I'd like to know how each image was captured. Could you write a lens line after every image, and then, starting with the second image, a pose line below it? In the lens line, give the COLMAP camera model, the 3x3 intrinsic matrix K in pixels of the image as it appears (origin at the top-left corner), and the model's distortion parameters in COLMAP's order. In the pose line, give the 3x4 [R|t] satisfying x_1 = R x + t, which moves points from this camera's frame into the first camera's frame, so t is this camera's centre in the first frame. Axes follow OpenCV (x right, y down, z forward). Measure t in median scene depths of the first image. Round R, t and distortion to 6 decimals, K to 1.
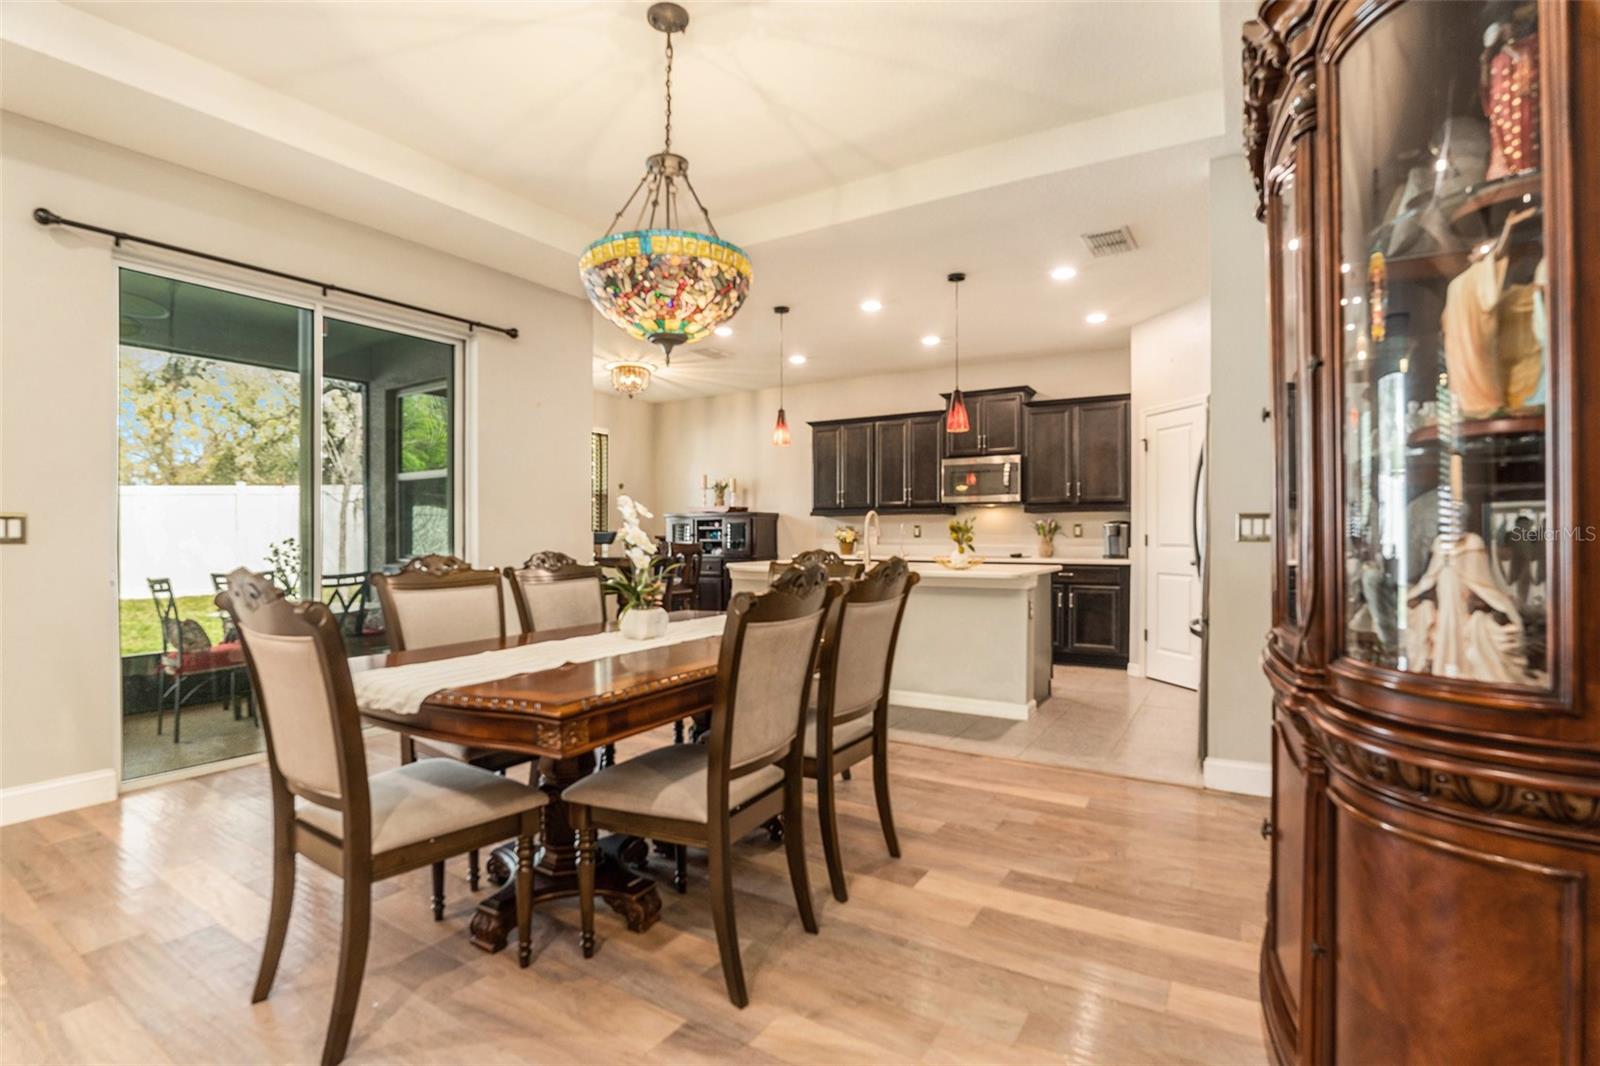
lens RADIAL K [[736.4, 0, 801.6], [0, 736.4, 546.9], [0, 0, 1]] dist [-0.062631, 0.000270]
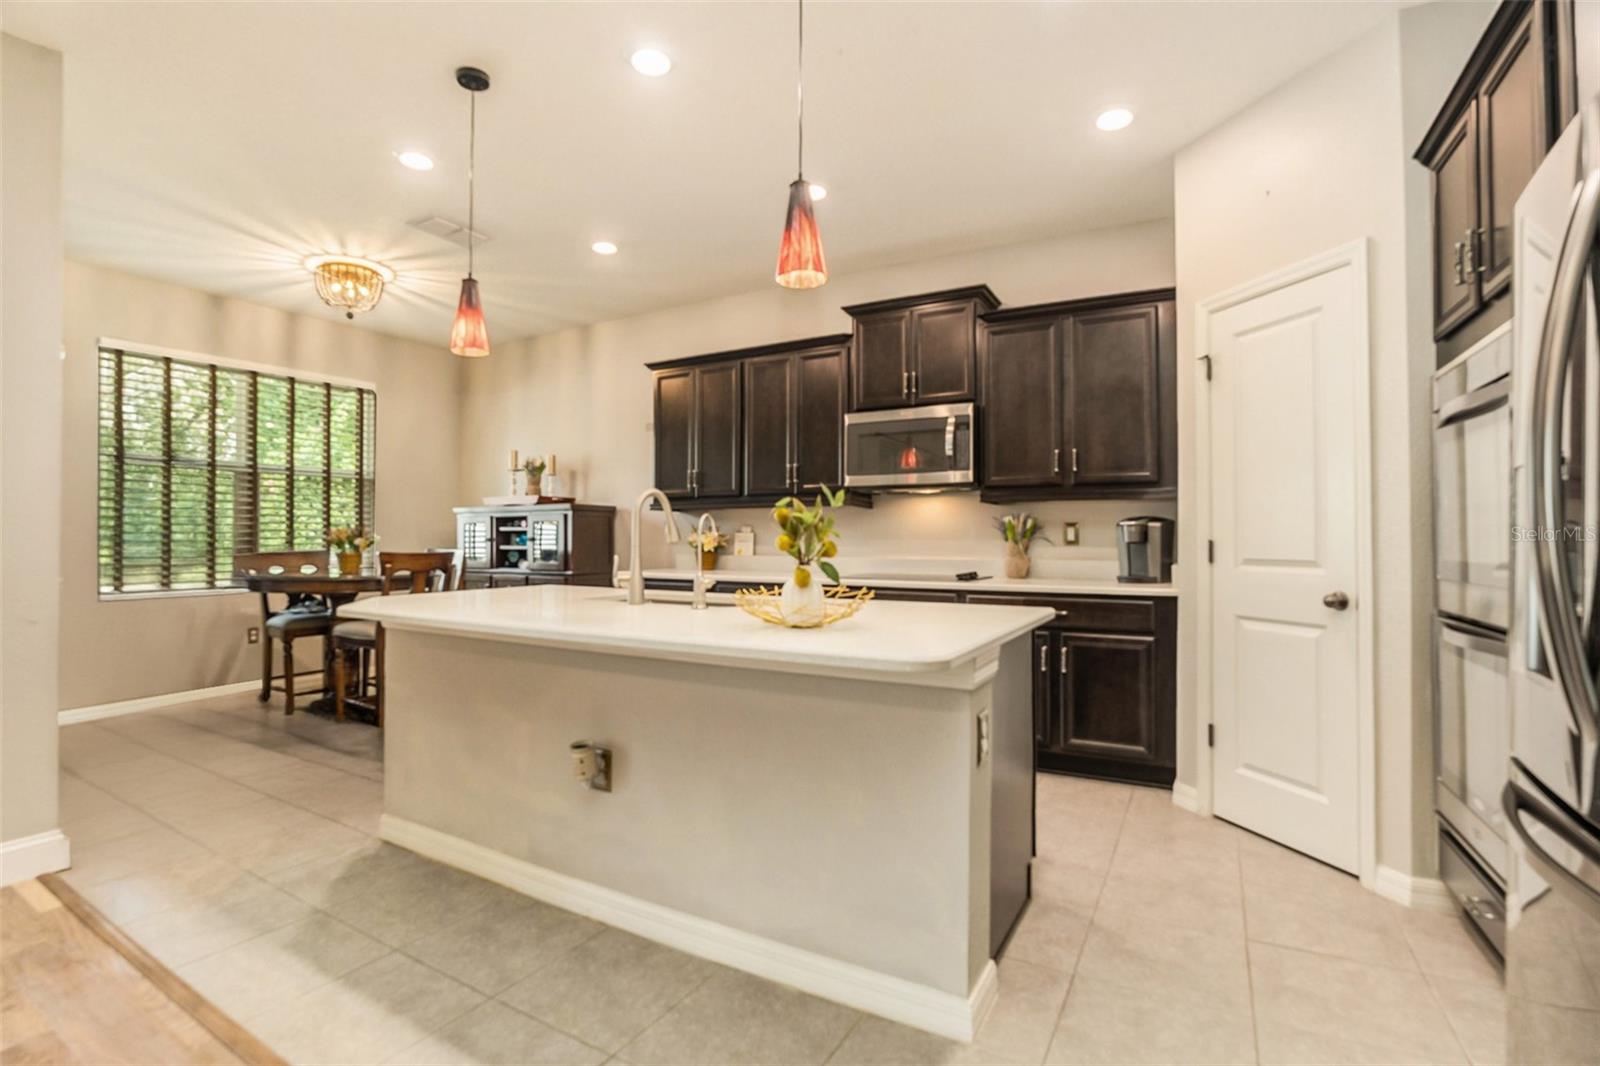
lens RADIAL K [[734.3, 0, 800.0], [0, 734.3, 533.0], [0, 0, 1]] dist [-0.045283, 0.000686]
pose [[0.999307, 0.003074, 0.037096, 0.143339], [-0.002111, 0.999660, -0.025987, -0.007148], [-0.037164, 0.025891, 0.998974, 0.435850]]
